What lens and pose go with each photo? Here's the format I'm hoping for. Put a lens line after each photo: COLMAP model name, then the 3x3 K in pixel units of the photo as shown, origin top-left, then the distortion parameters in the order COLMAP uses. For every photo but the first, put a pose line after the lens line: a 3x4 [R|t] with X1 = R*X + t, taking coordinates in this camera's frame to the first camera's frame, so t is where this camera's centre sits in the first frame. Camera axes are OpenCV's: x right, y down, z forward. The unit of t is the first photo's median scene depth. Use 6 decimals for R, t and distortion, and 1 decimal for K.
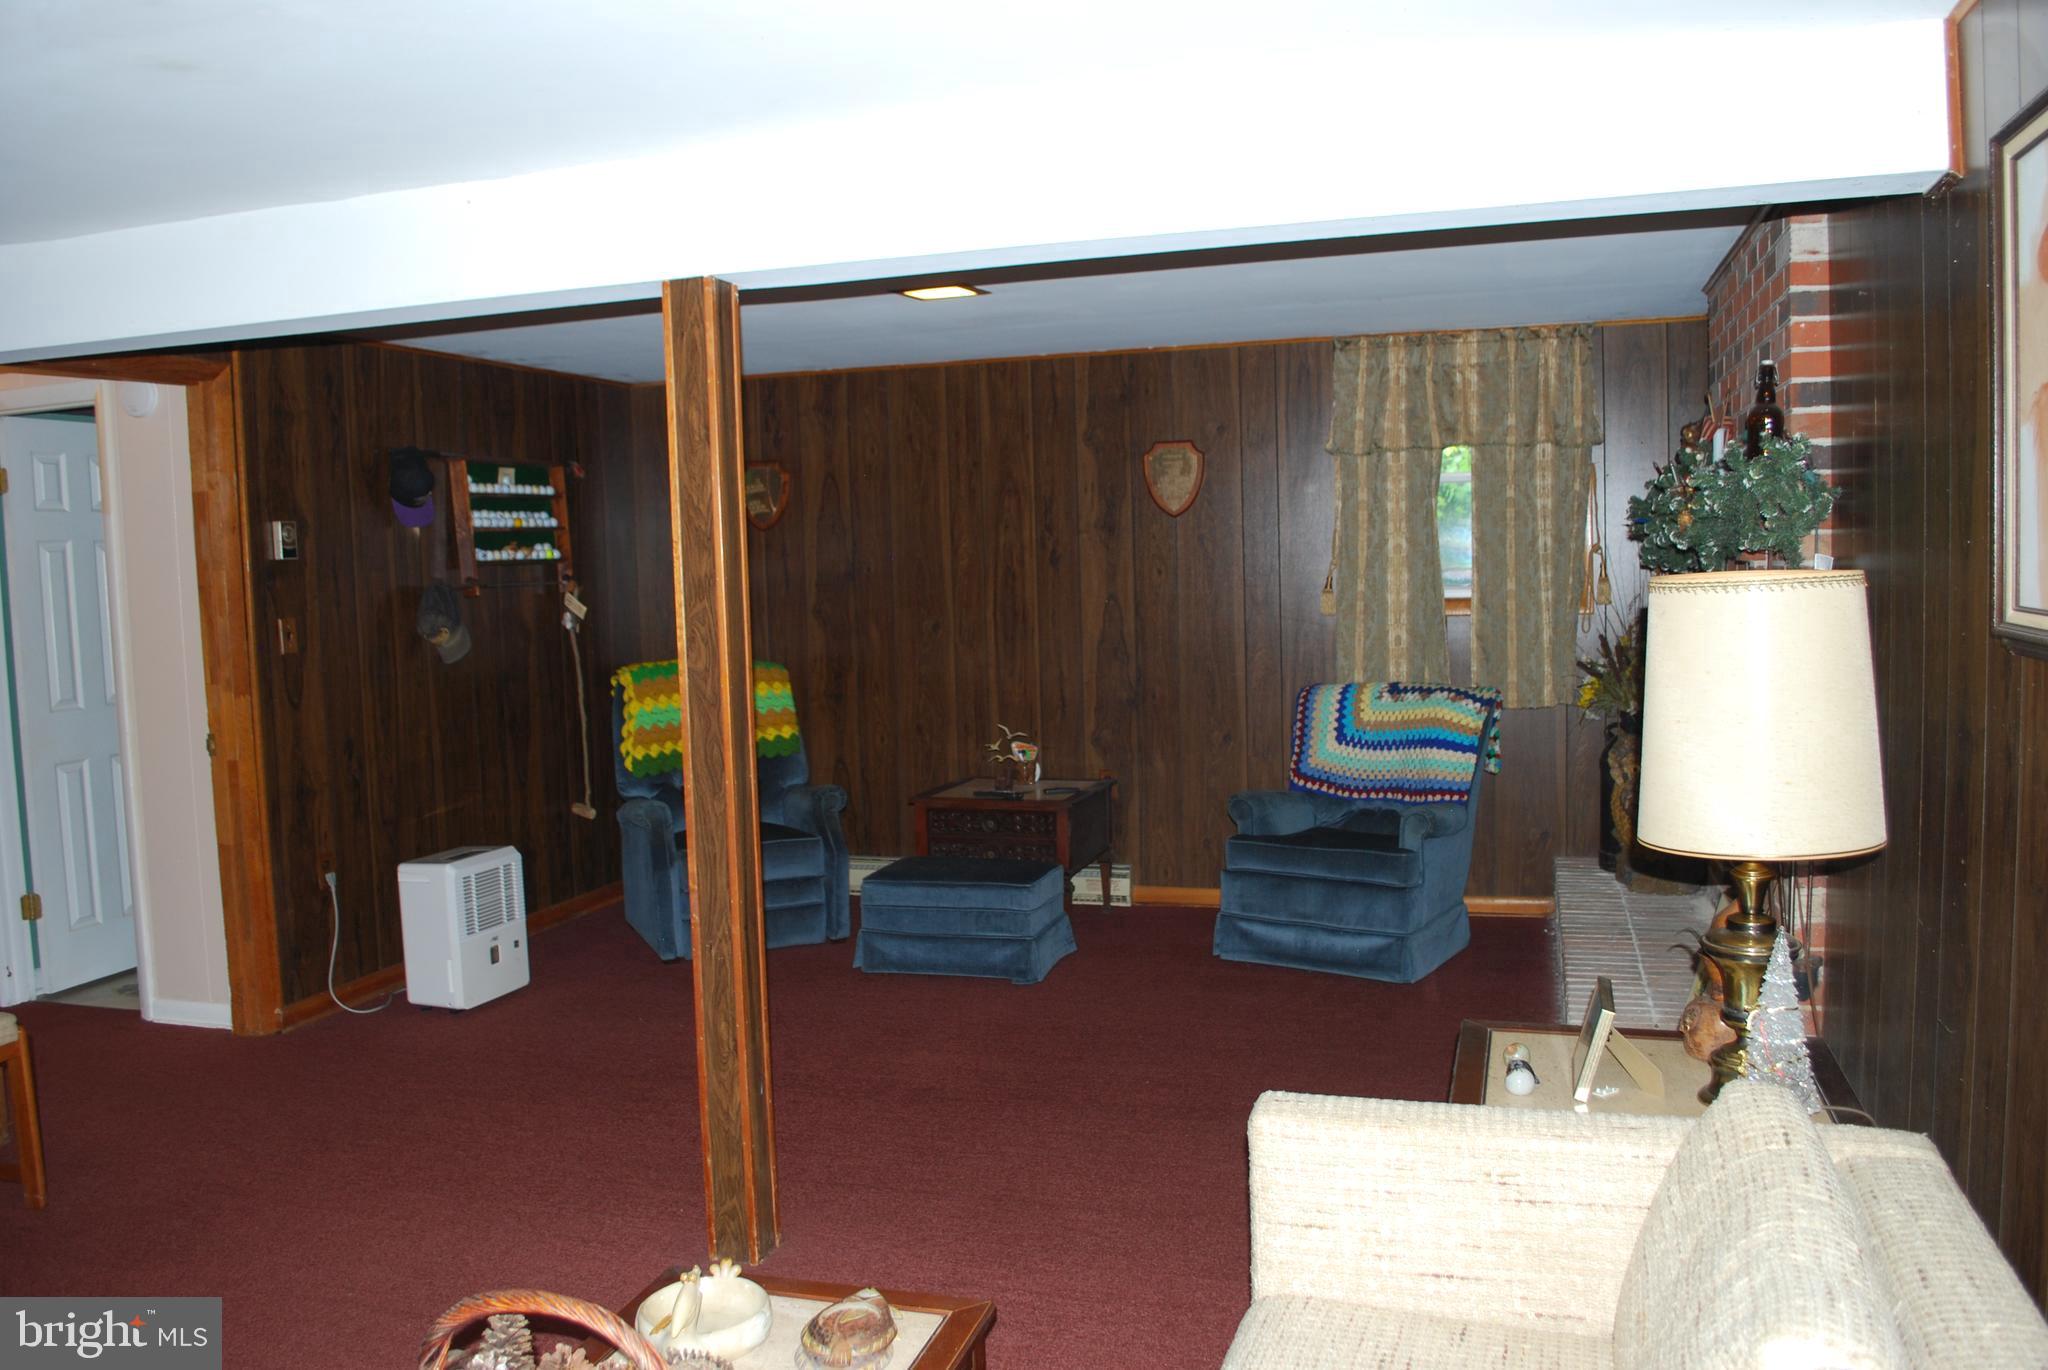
lens RADIAL K [[1615.1, 0, 1024.0], [0, 1615.1, 685.0], [0, 0, 1]] dist [-0.079559, 0.004046]
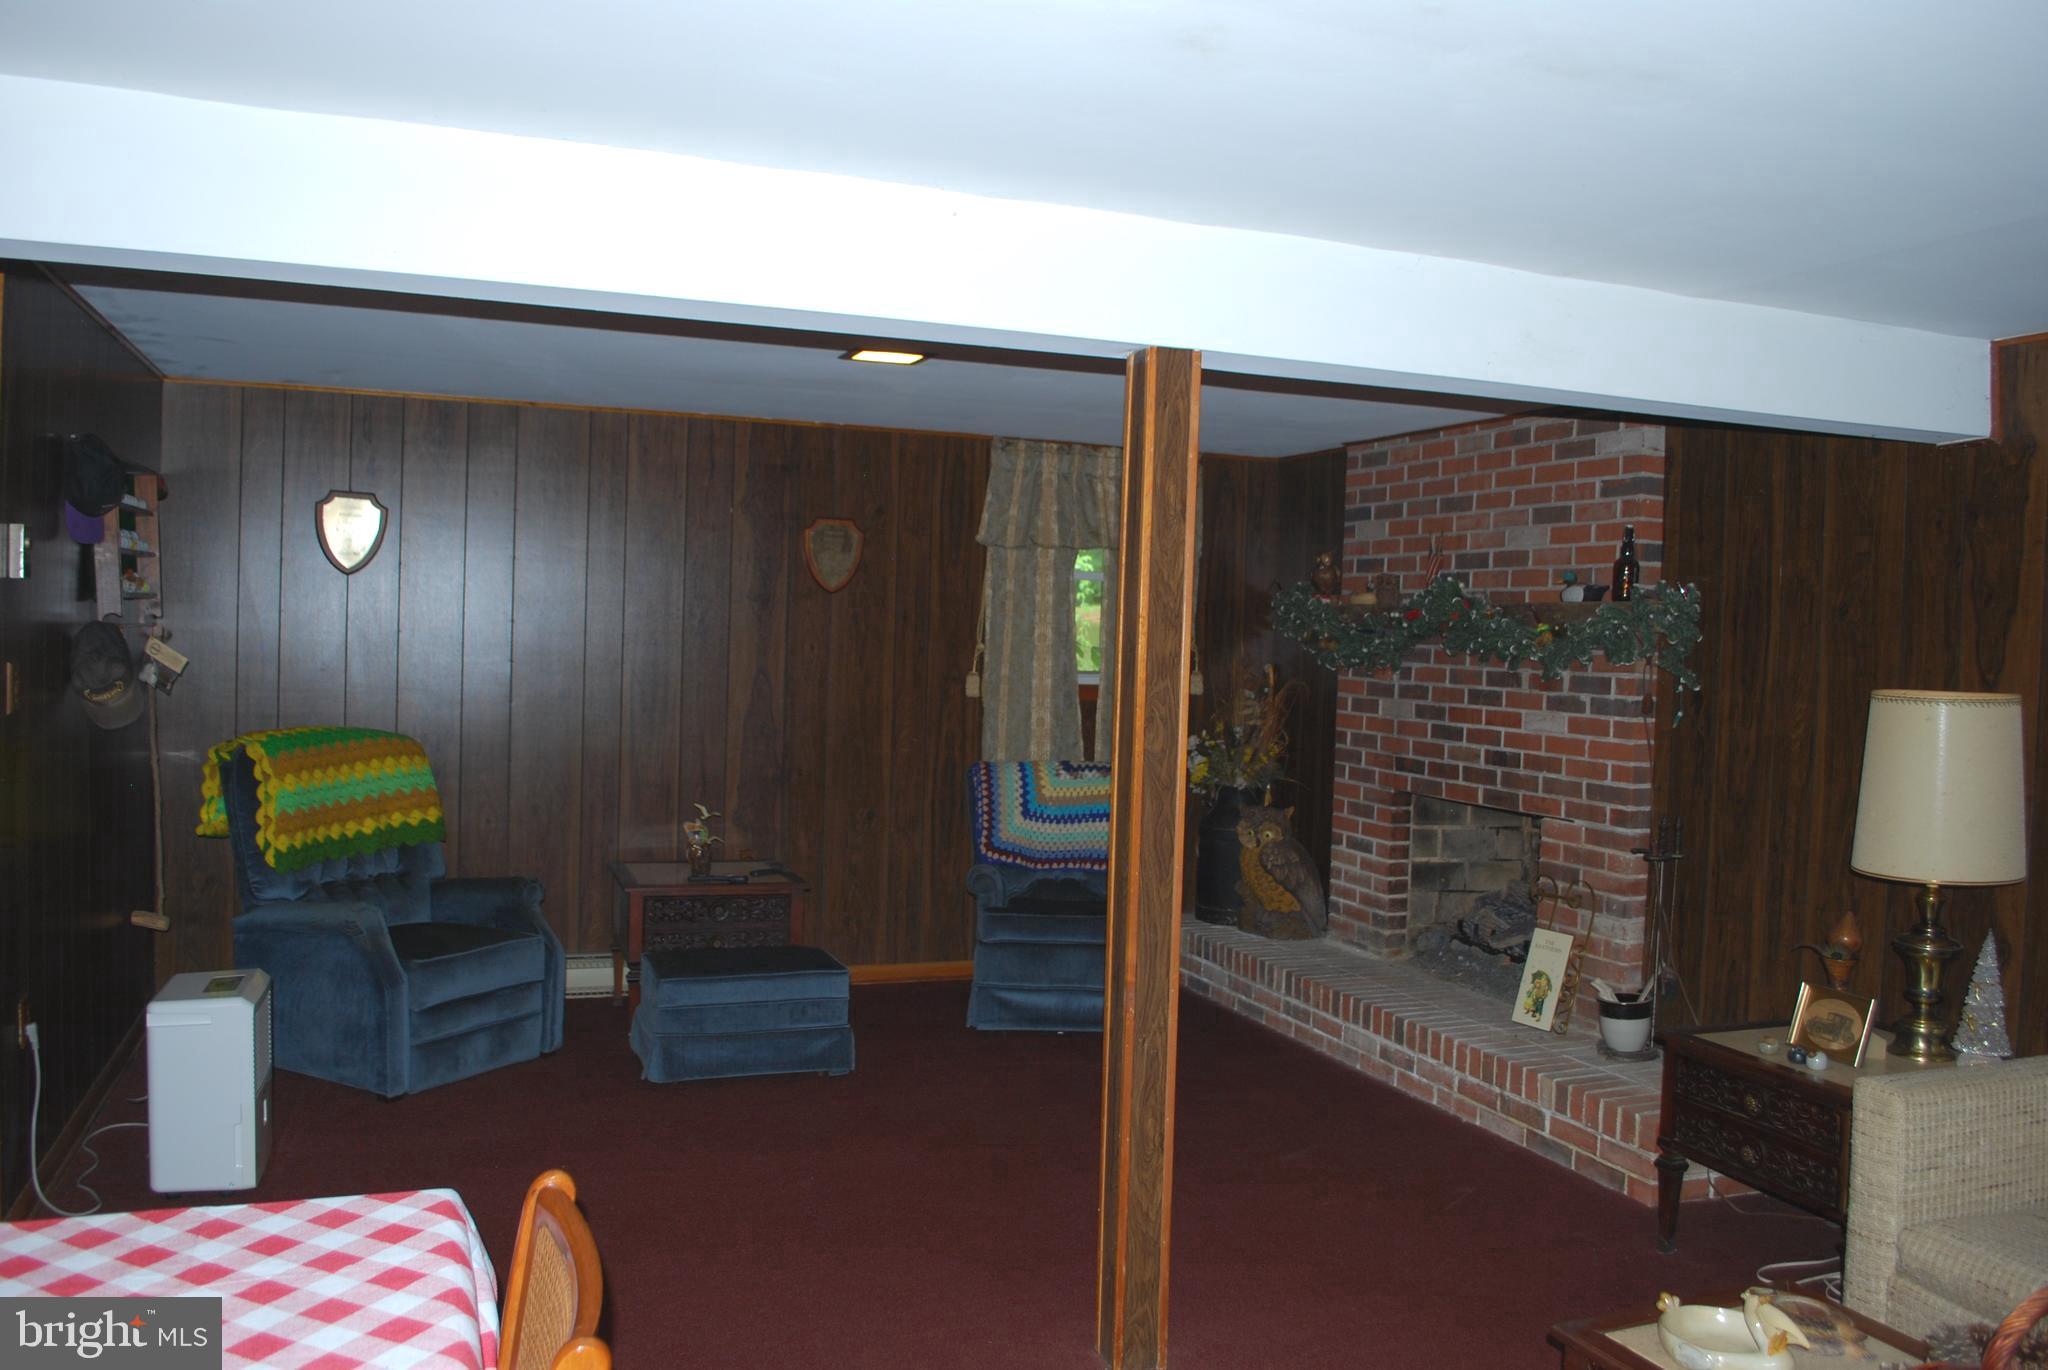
lens RADIAL K [[1615.1, 0, 1024.0], [0, 1615.1, 685.0], [0, 0, 1]] dist [-0.079559, 0.004046]
pose [[0.786097, 0.032821, 0.617232, -0.472422], [-0.005154, 0.998903, -0.046553, -0.001996], [-0.618082, 0.033414, 0.785403, 0.159168]]
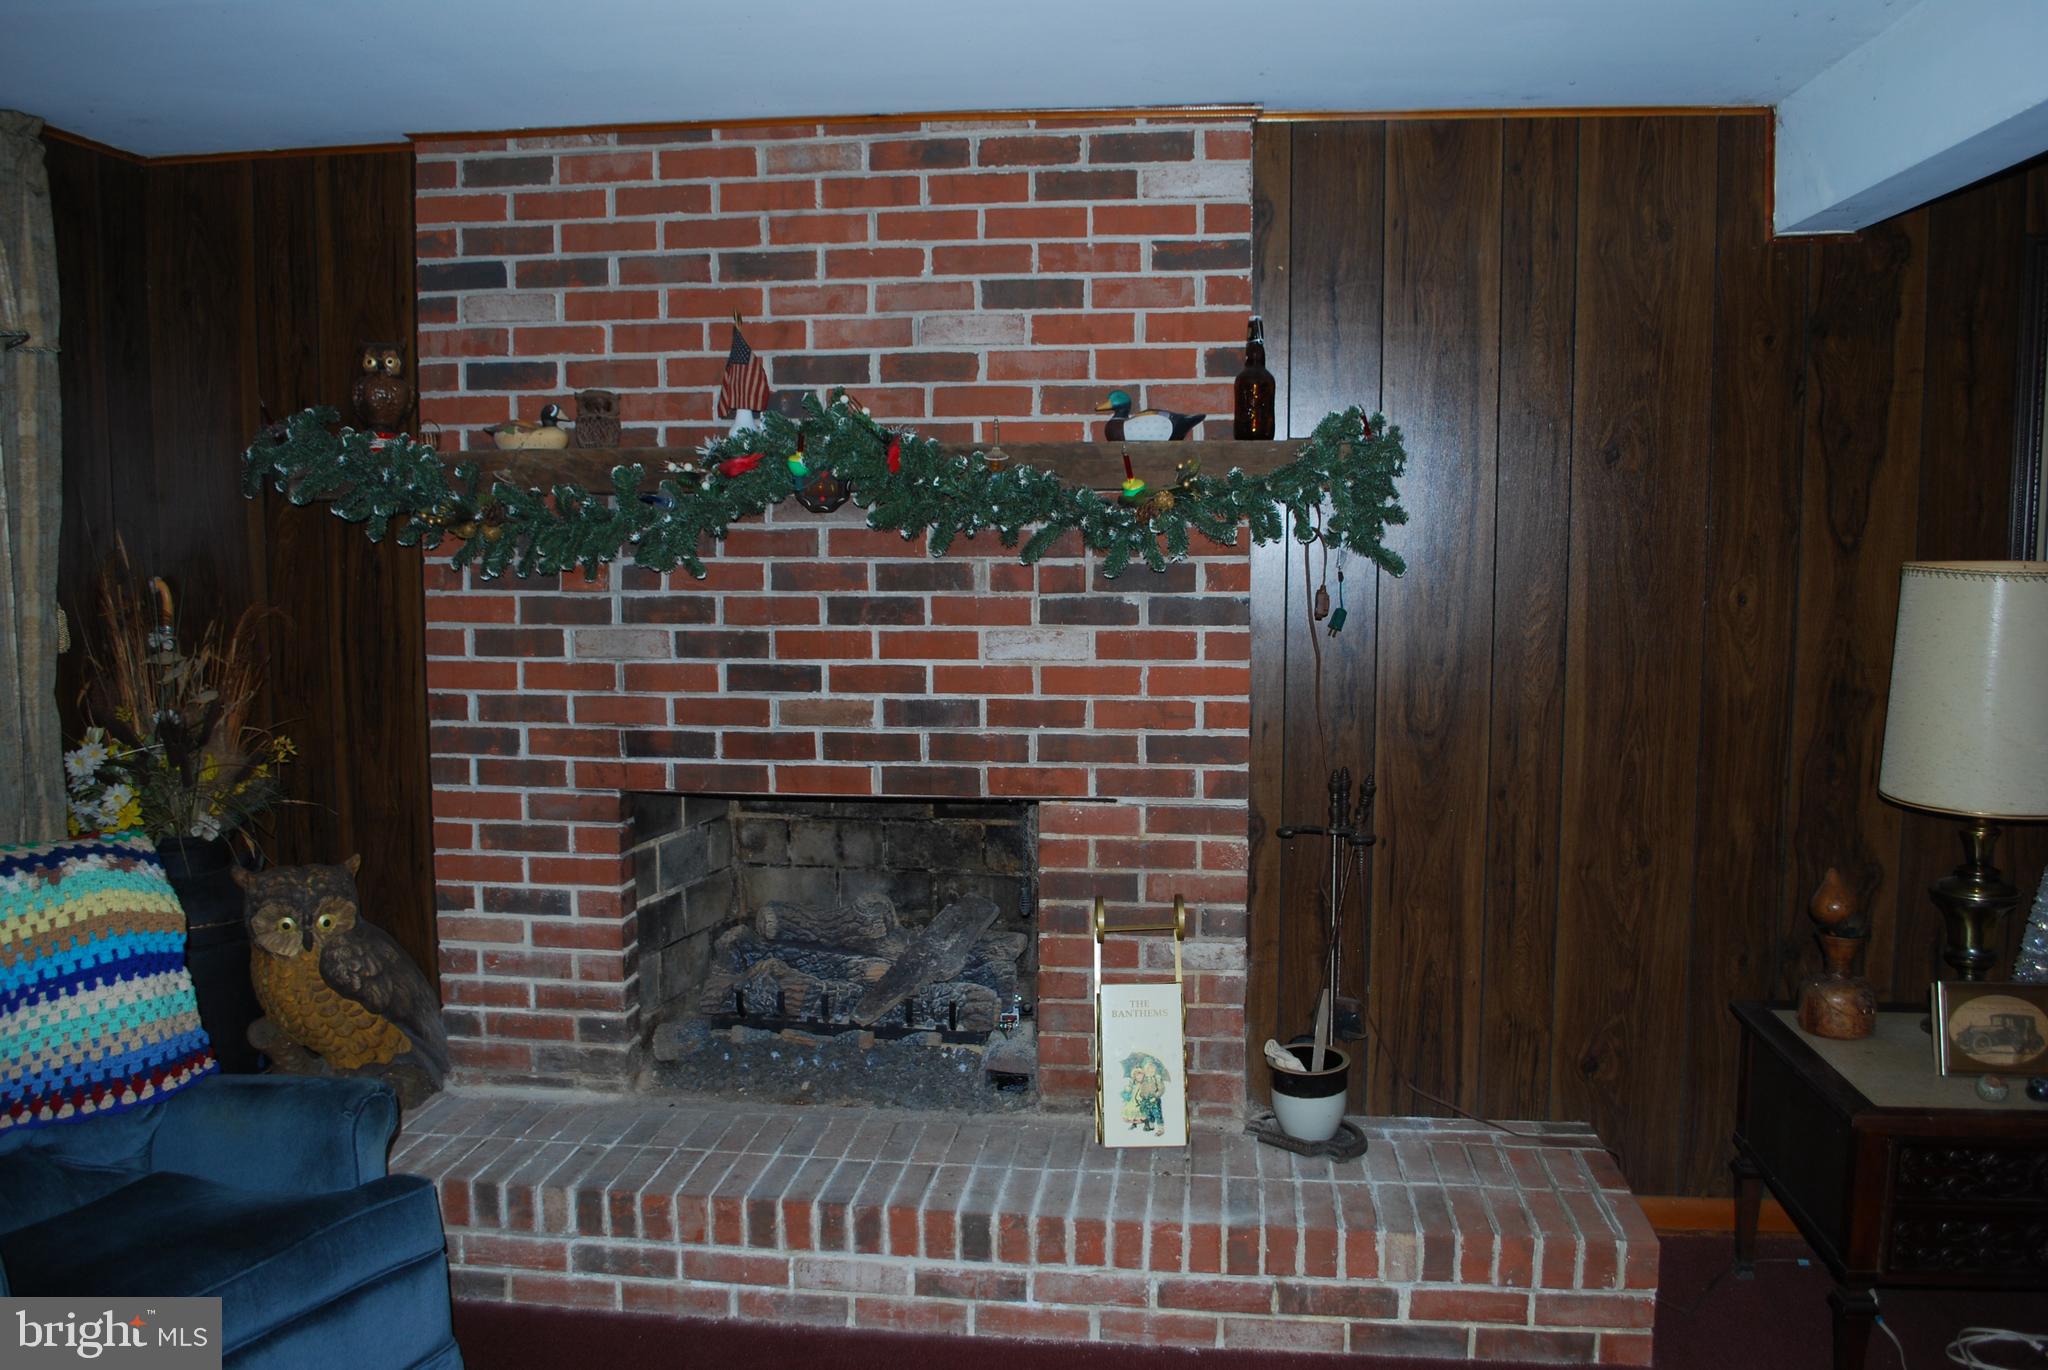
lens RADIAL K [[1615.1, 0, 1024.0], [0, 1615.1, 685.0], [0, 0, 1]] dist [-0.079559, 0.004046]
pose [[-0.177712, -0.067086, 0.981793, -0.215075], [0.084612, 0.992937, 0.083163, -0.057430], [-0.980438, 0.097851, -0.170781, 0.794967]]
